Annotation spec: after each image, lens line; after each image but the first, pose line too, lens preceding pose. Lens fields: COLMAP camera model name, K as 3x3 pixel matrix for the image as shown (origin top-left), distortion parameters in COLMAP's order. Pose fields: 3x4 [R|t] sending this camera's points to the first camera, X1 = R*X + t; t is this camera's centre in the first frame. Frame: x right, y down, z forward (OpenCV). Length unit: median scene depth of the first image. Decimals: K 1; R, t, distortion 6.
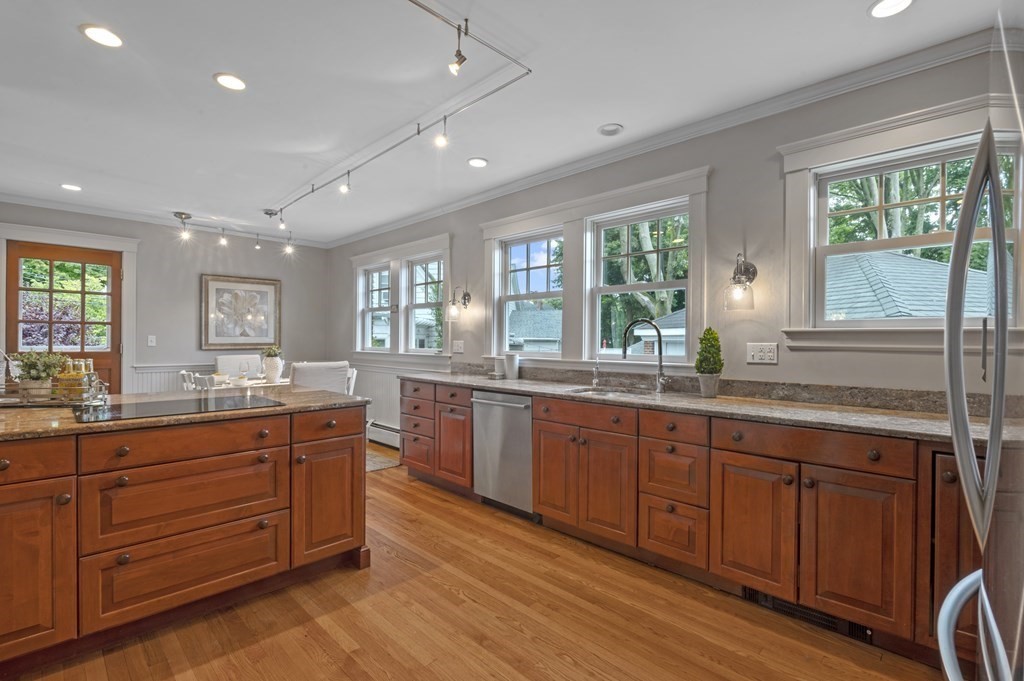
lens RADIAL K [[471.4, 0, 512.0], [0, 471.4, 340.5], [0, 0, 1]] dist [-0.003541, -0.000325]
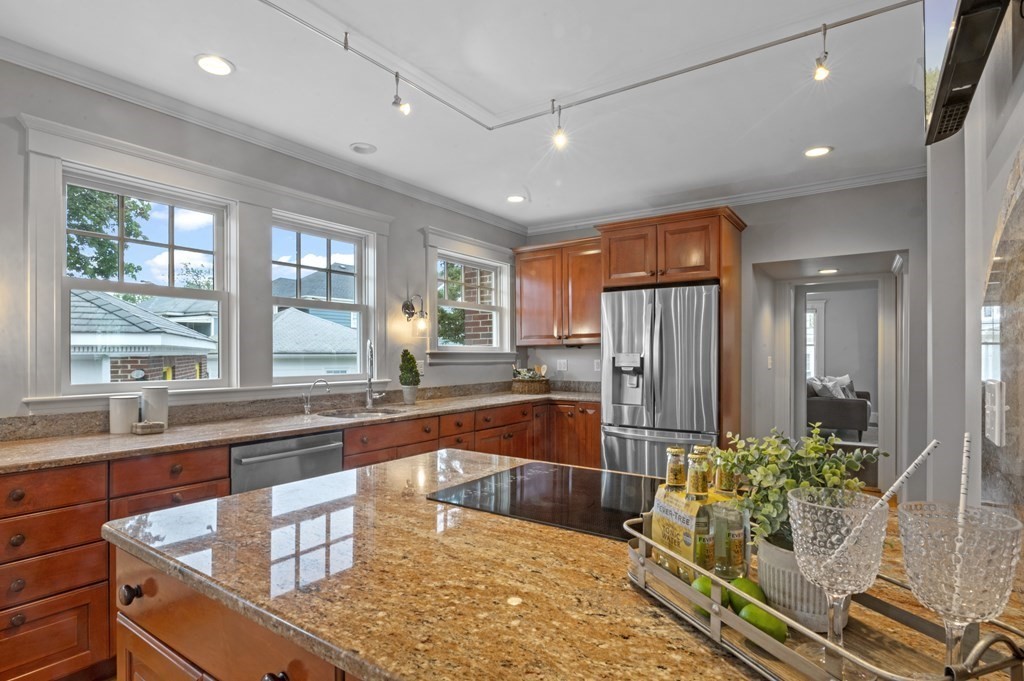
lens RADIAL K [[525.9, 0, 507.9], [0, 525.9, 354.4], [0, 0, 1]] dist [0.000602, 0.000232]
pose [[-0.168026, -0.005607, 0.985767, -0.700757], [-0.000272, 0.999984, 0.005642, -0.015066], [-0.985783, 0.000680, -0.168024, 0.663436]]
